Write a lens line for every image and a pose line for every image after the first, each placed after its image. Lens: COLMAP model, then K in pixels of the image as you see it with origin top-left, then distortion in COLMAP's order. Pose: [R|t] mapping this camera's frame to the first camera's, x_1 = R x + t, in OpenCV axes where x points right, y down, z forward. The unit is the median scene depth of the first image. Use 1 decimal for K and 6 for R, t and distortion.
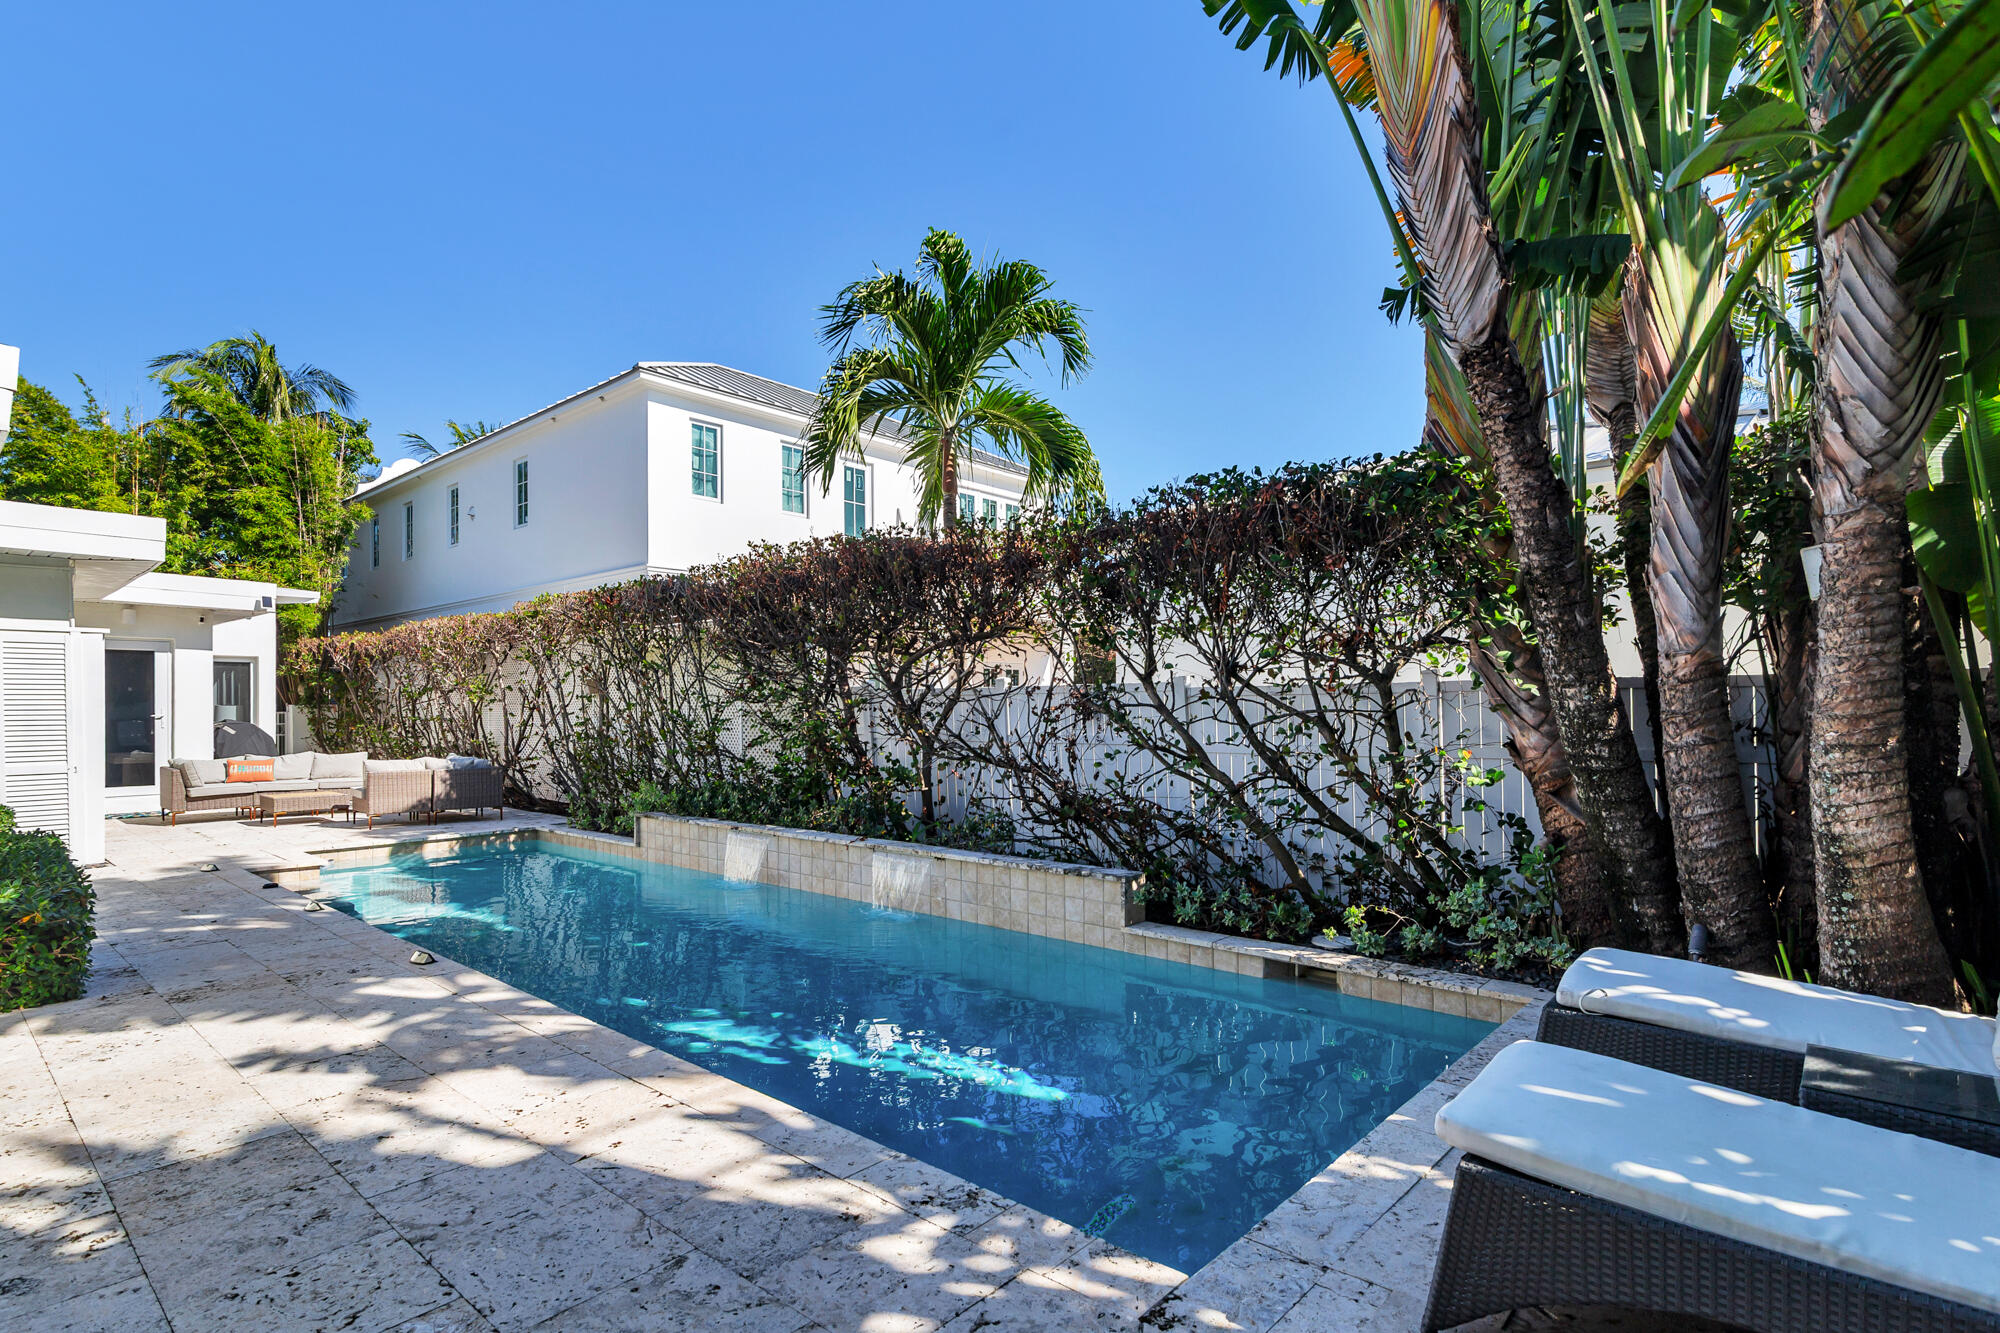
lens RADIAL K [[989.7, 0, 997.4], [0, 989.7, 710.2], [0, 0, 1]] dist [-0.001516, -0.000570]
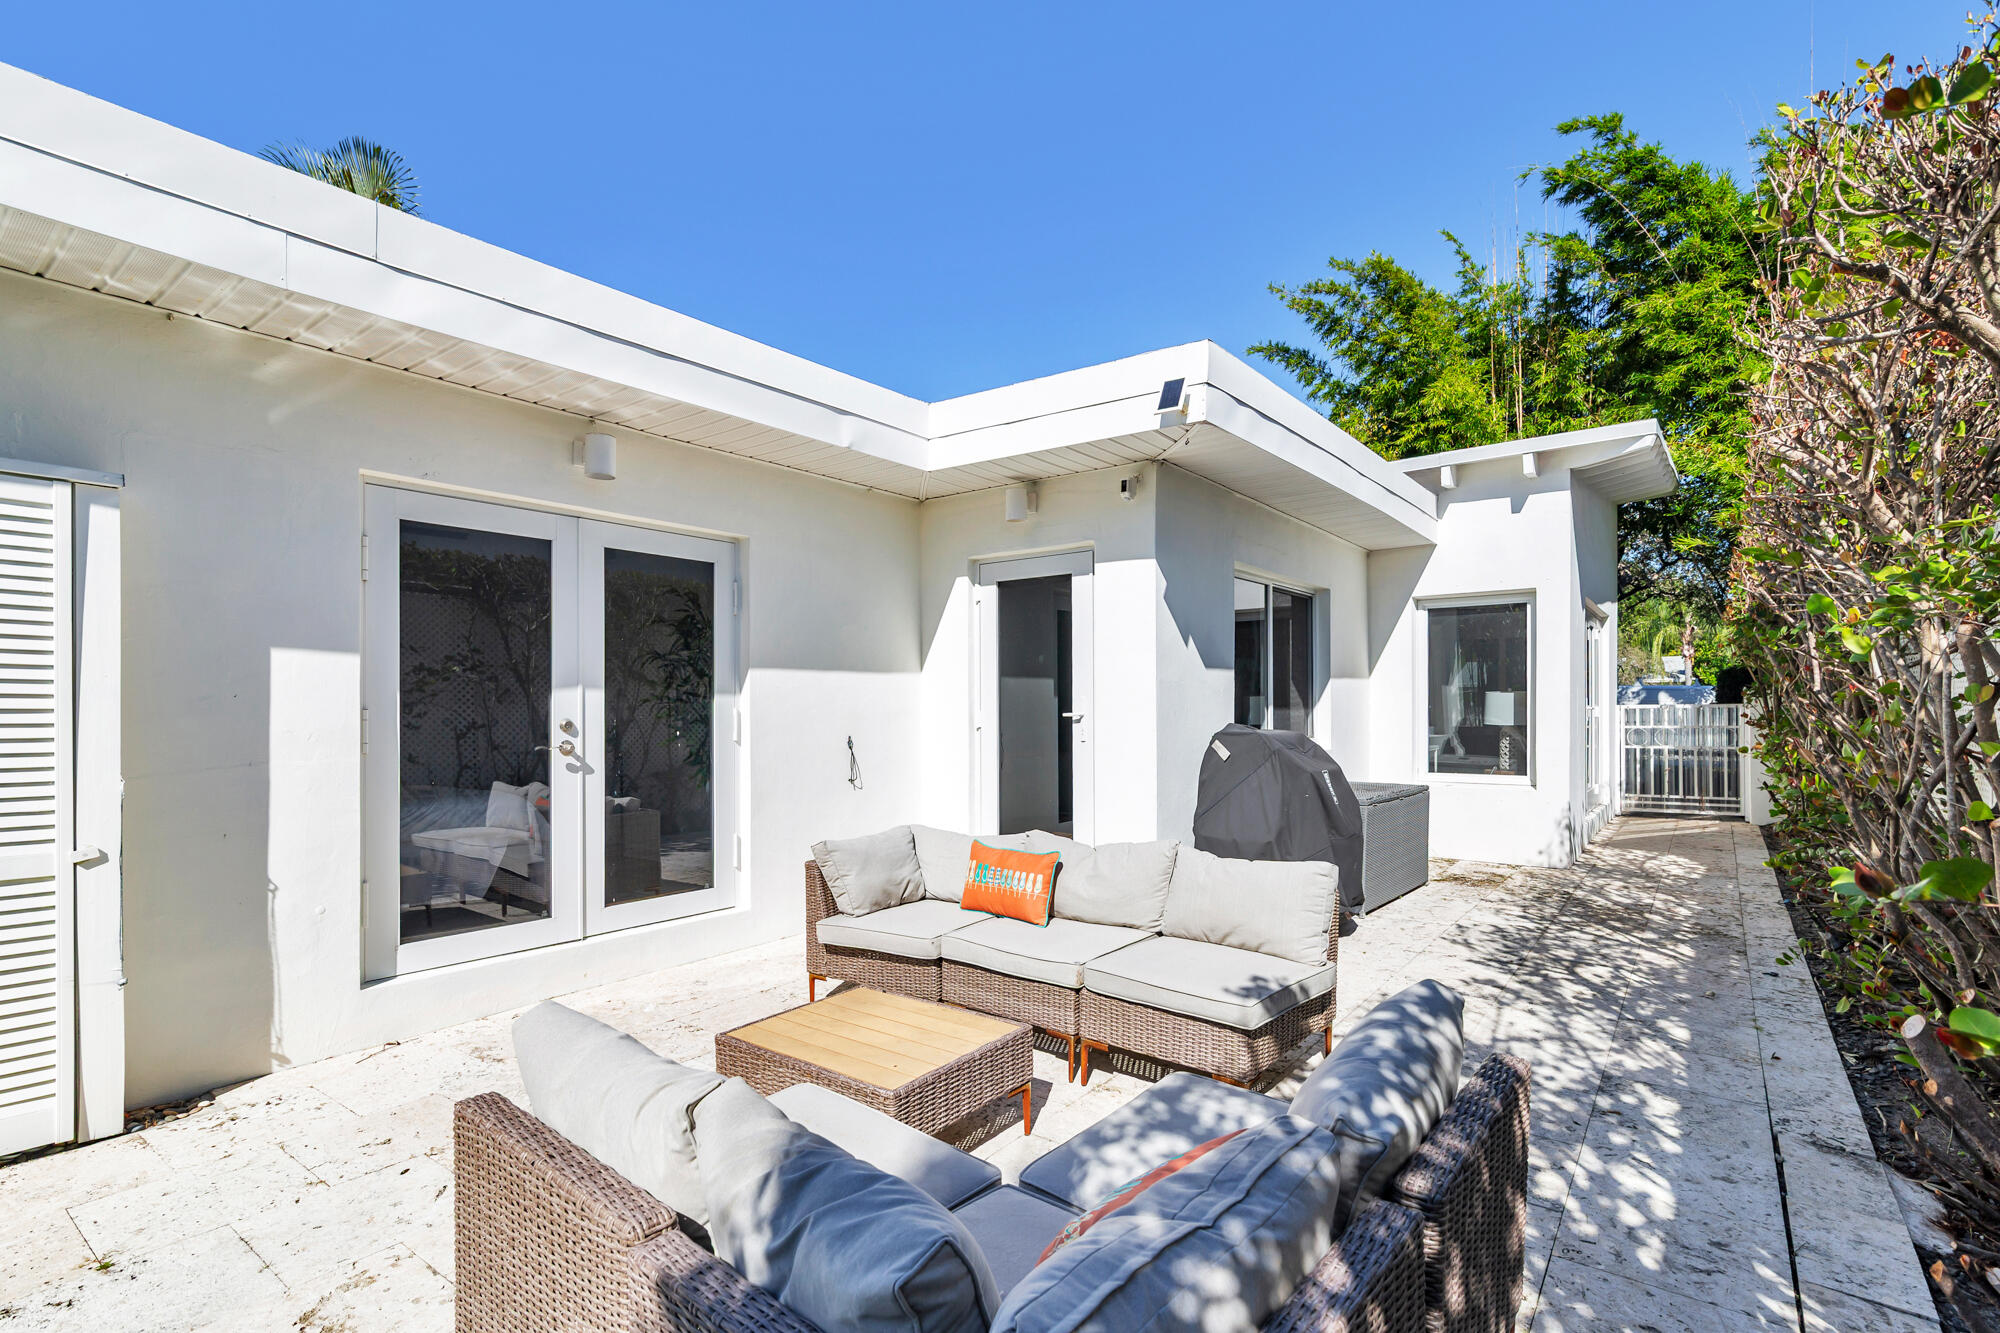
lens RADIAL K [[929.0, 0, 1004.4], [0, 929.0, 709.3], [0, 0, 1]] dist [0.000278, 0.000185]
pose [[0.069698, 0.006115, -0.997549, -1.249570], [0.000277, 0.999981, 0.006149, 0.002312], [0.997568, -0.000705, 0.069695, 2.773207]]
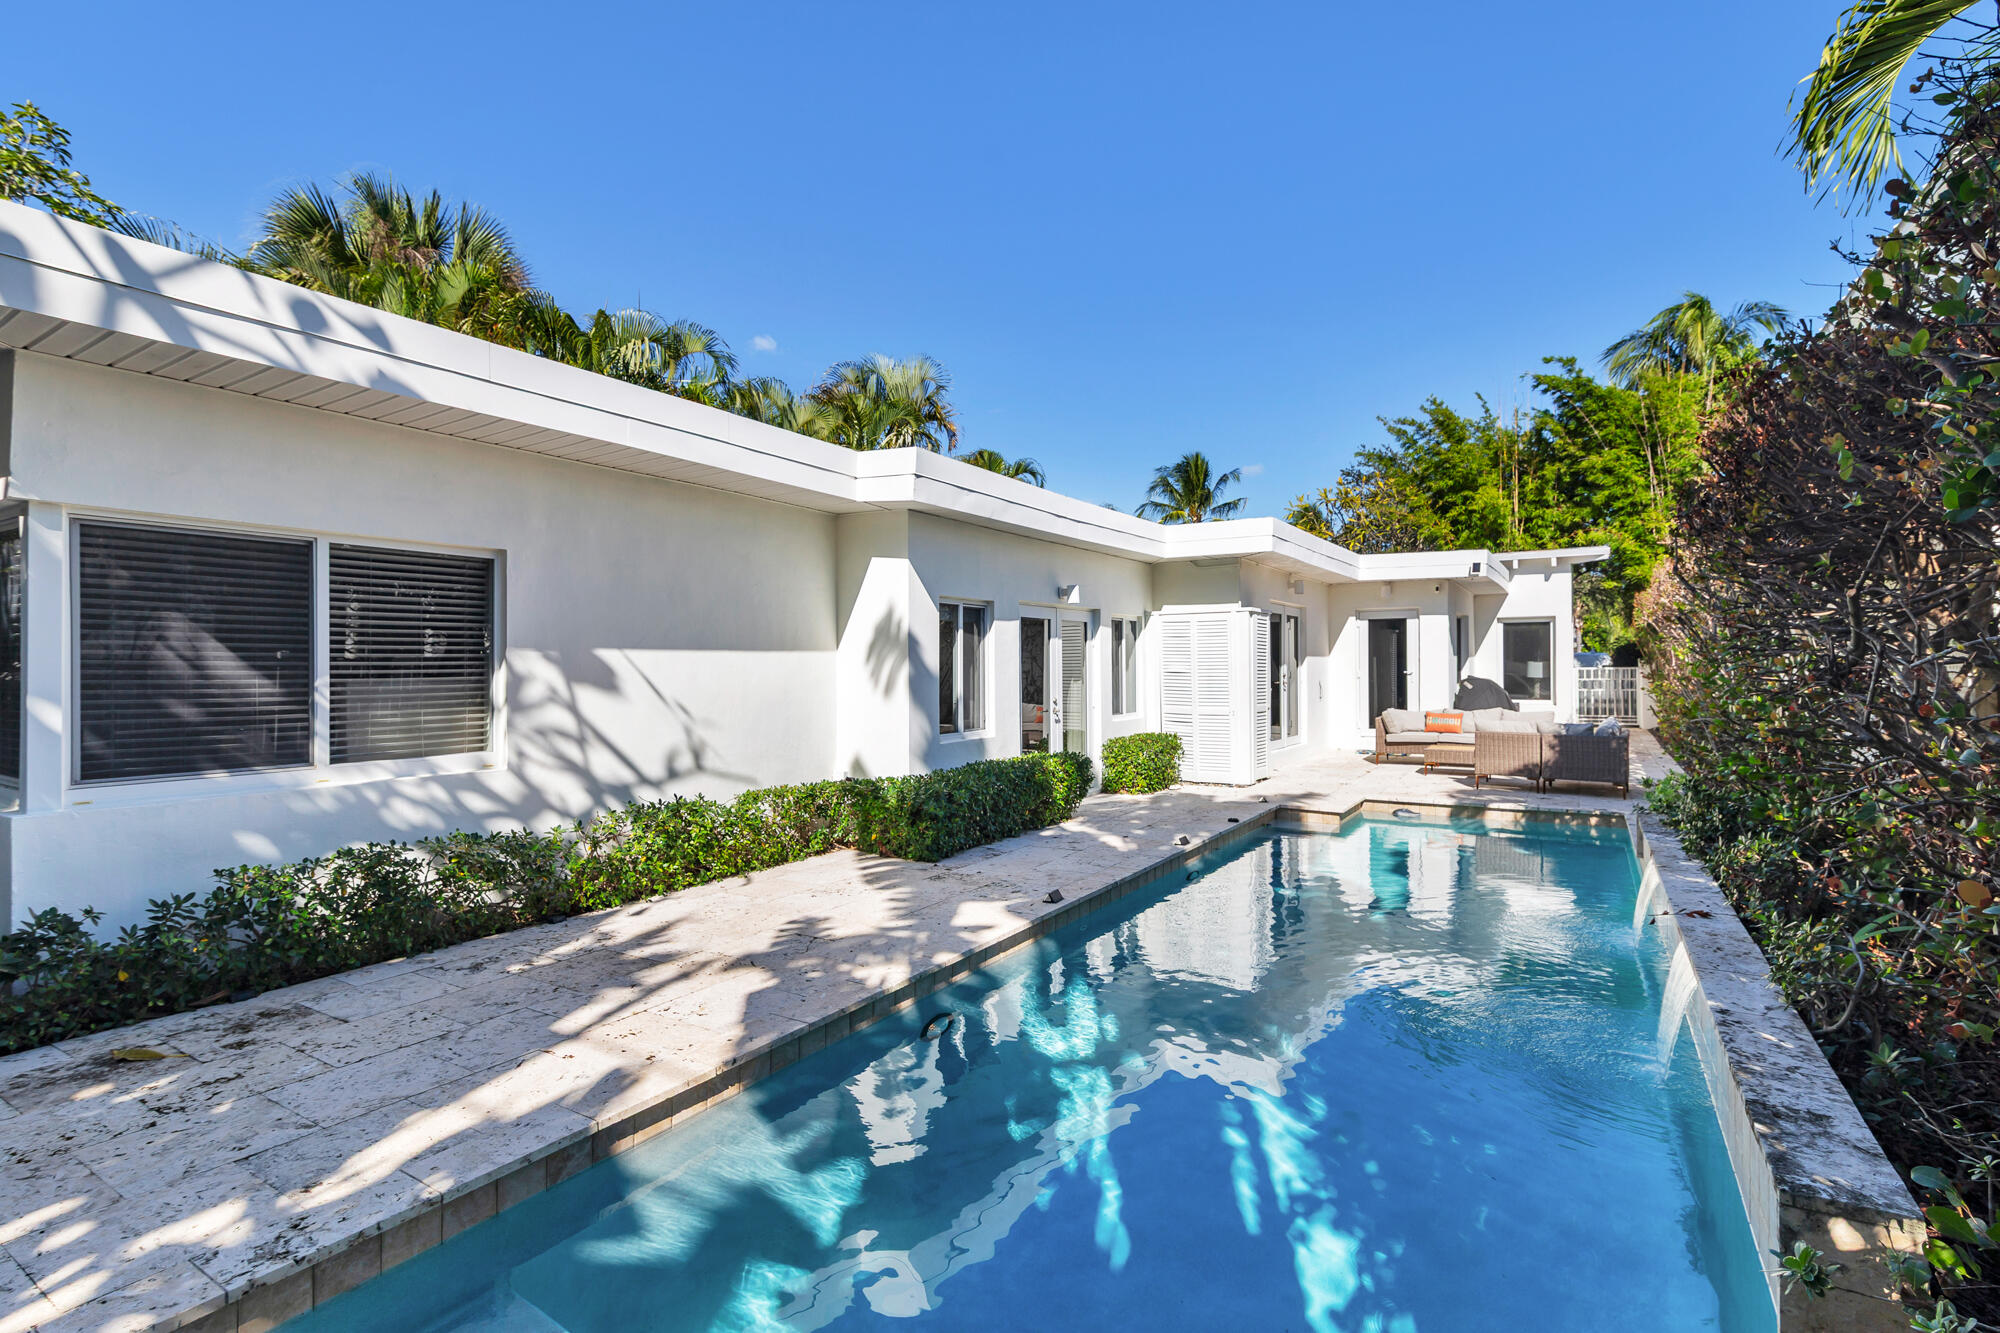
lens RADIAL K [[949.0, 0, 997.6], [0, 949.0, 657.8], [0, 0, 1]] dist [-0.001107, -0.000383]
pose [[0.167173, -0.007059, -0.985902, 0.573614], [0.000730, 0.999975, -0.007036, -0.011156], [0.985927, 0.000456, 0.167174, 0.950696]]
